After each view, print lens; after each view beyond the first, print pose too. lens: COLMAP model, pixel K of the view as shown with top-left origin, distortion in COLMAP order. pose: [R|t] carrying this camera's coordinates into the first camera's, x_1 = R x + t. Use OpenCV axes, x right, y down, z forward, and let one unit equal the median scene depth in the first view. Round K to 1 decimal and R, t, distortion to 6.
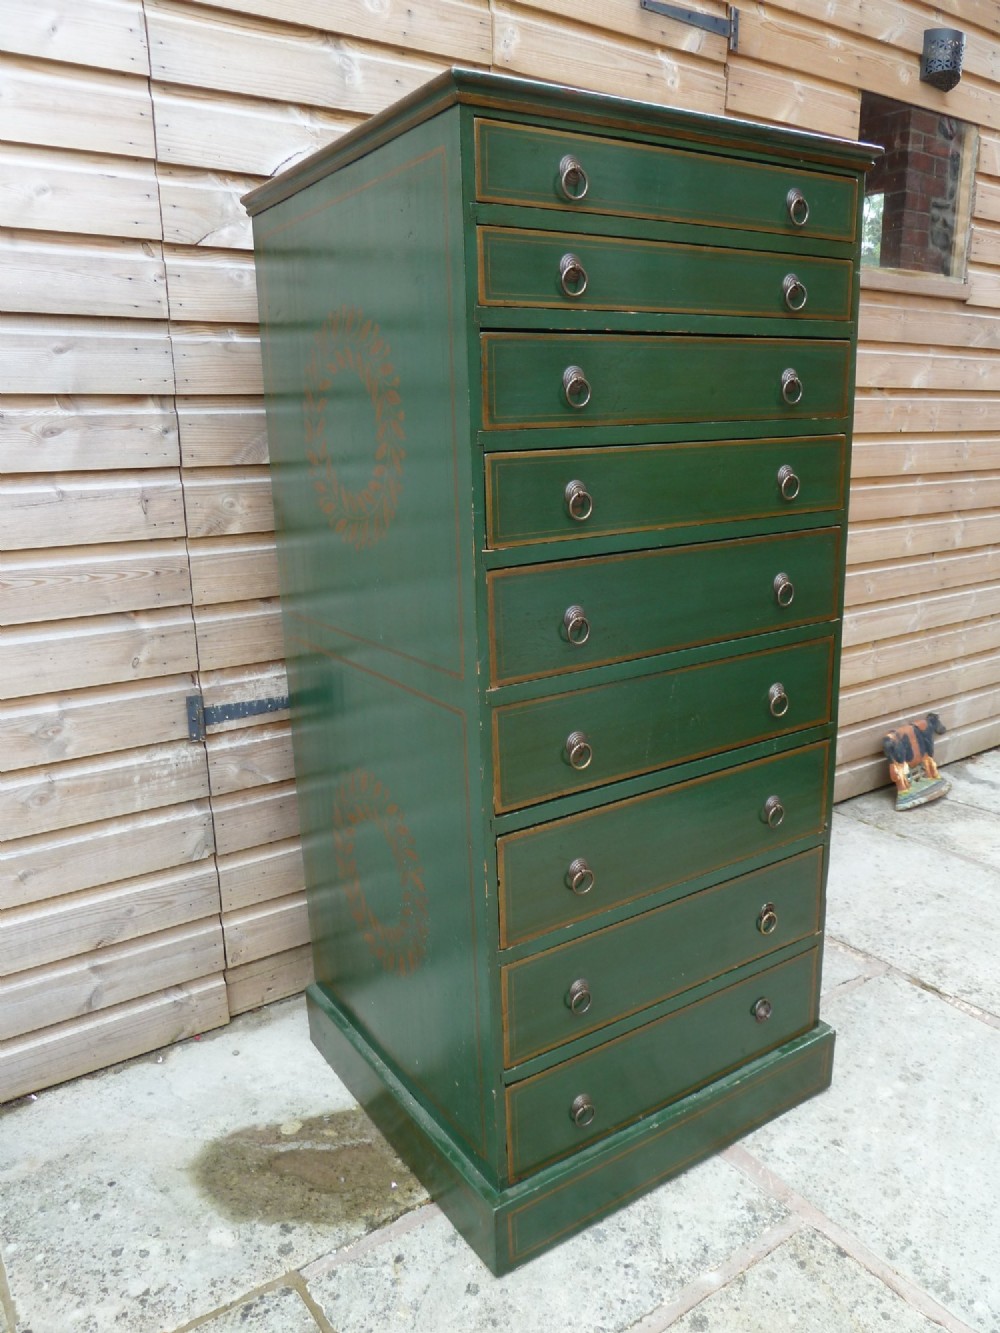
lens RADIAL K [[993.5, 0, 504.4], [0, 993.5, 668.9], [0, 0, 1]] dist [-0.031241, 0.004536]
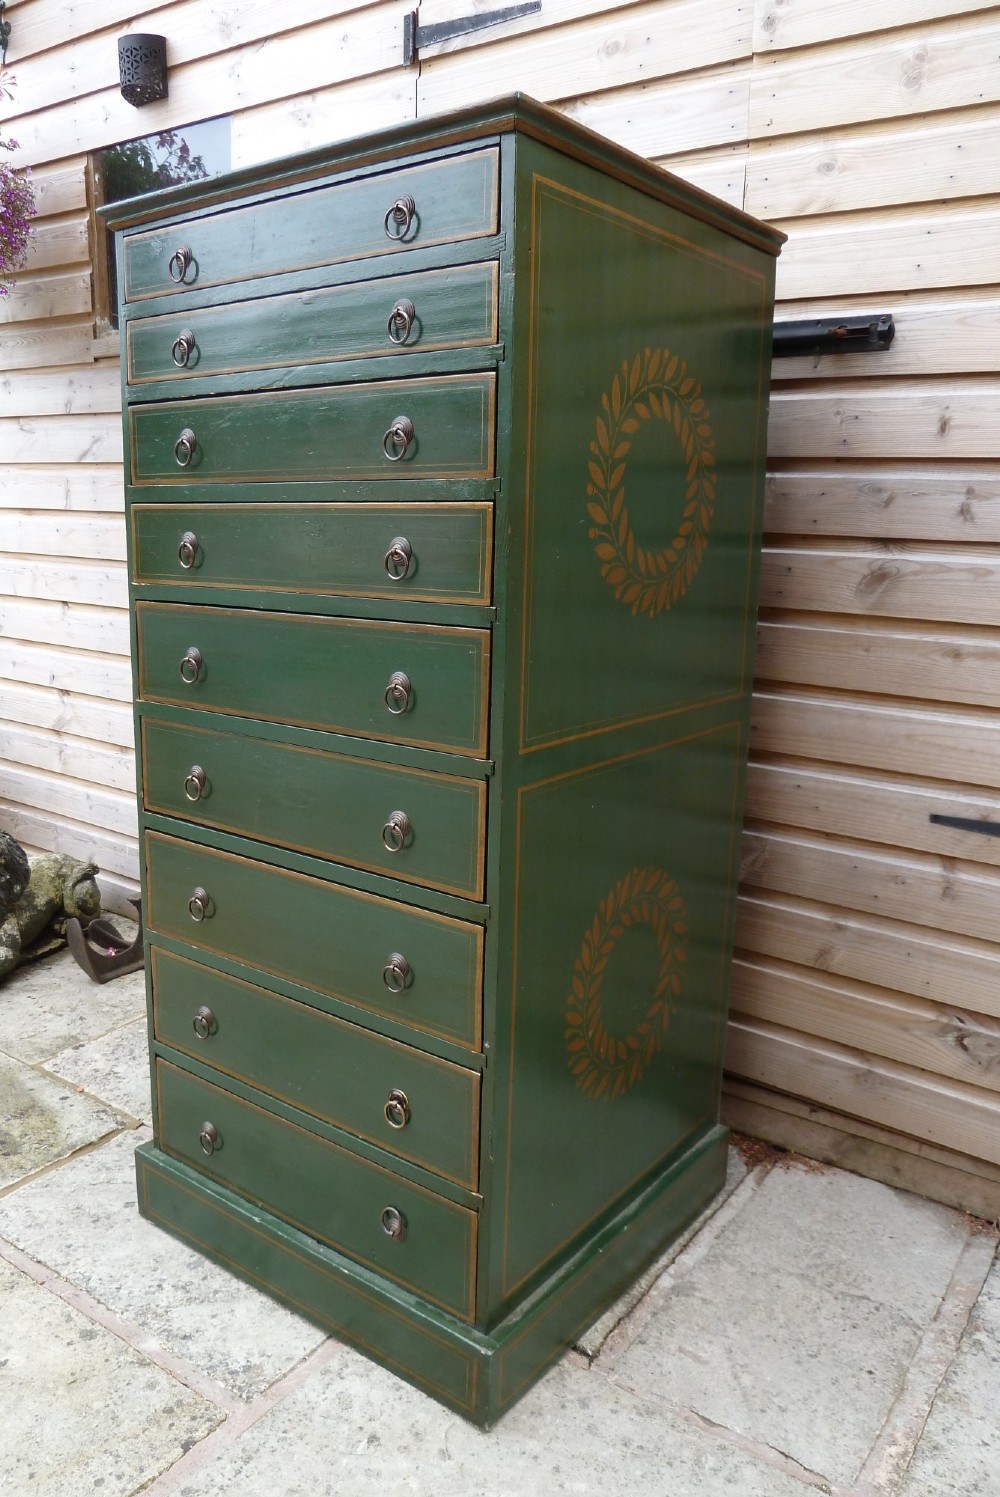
lens RADIAL K [[1114.7, 0, 444.4], [0, 1114.7, 750.4], [0, 0, 1]] dist [-0.029128, 0.000054]
pose [[0.308892, 0.224503, -0.924221, 0.974675], [-0.256951, 0.955305, 0.146176, -0.152235], [0.915730, 0.192327, 0.352773, 0.626459]]
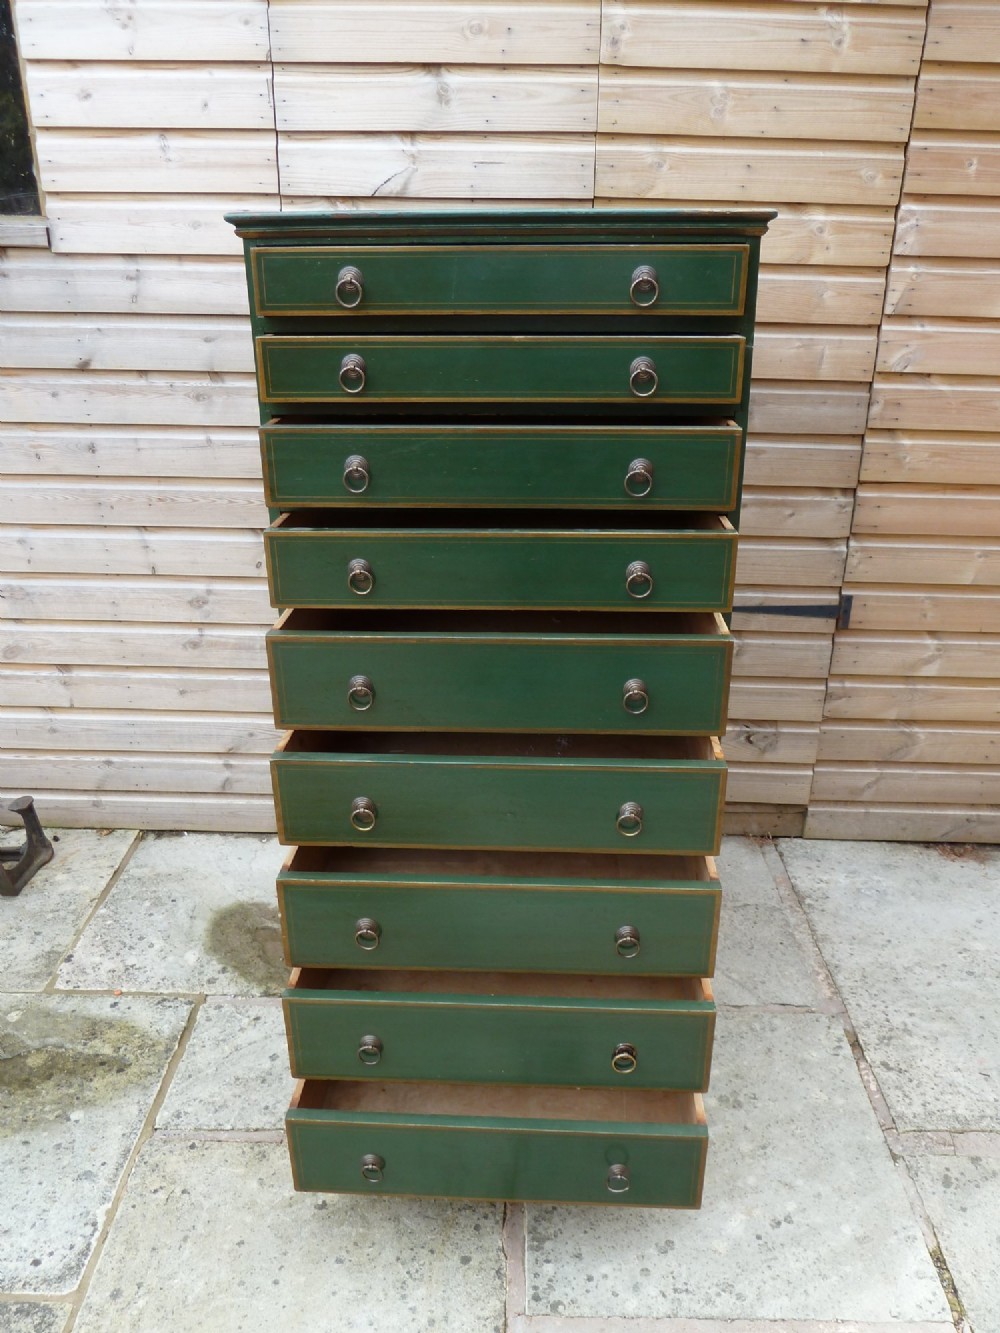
lens RADIAL K [[993.5, 0, 504.4], [0, 993.5, 667.5], [0, 0, 1]] dist [-0.031241, 0.004536]
pose [[0.809995, 0.252561, -0.529264, 0.694239], [-0.168933, 0.964742, 0.201830, -0.211546], [0.561578, -0.074071, 0.824102, 0.039301]]
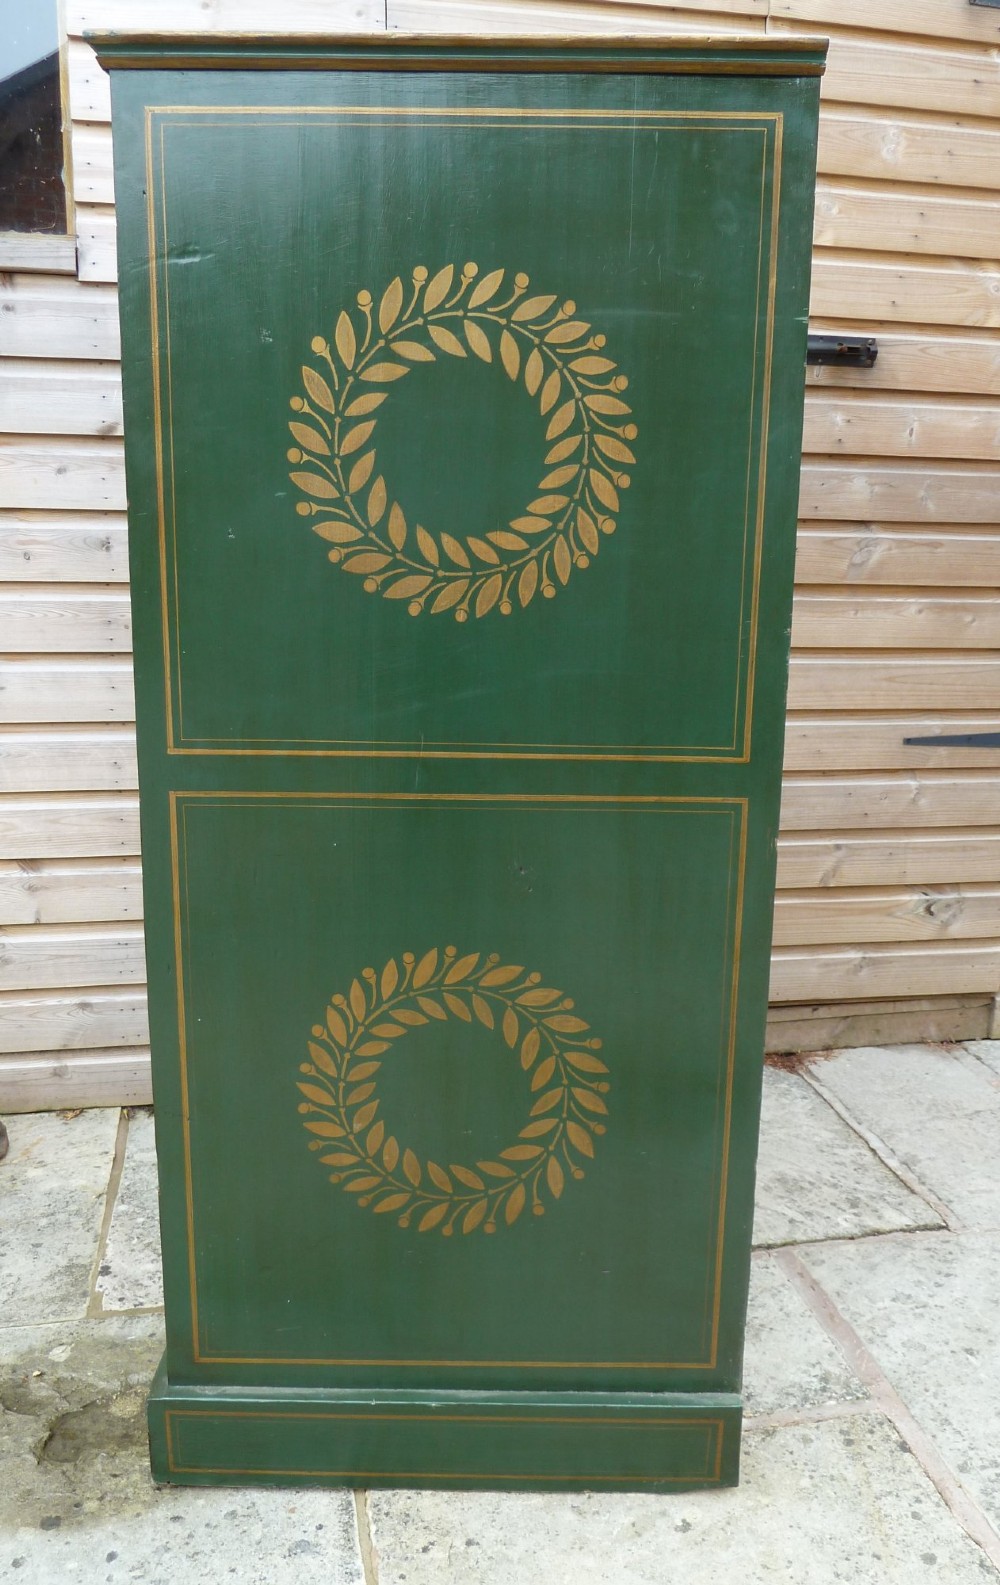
lens RADIAL K [[1244.4, 0, 480.5], [0, 1244.4, 794.0], [0, 0, 1]] dist [-0.038026, 0.011827]
pose [[0.909621, 0.114522, -0.399343, 0.309501], [-0.127247, 0.991856, -0.005401, 0.075987], [0.395472, 0.055728, 0.916786, -0.119618]]
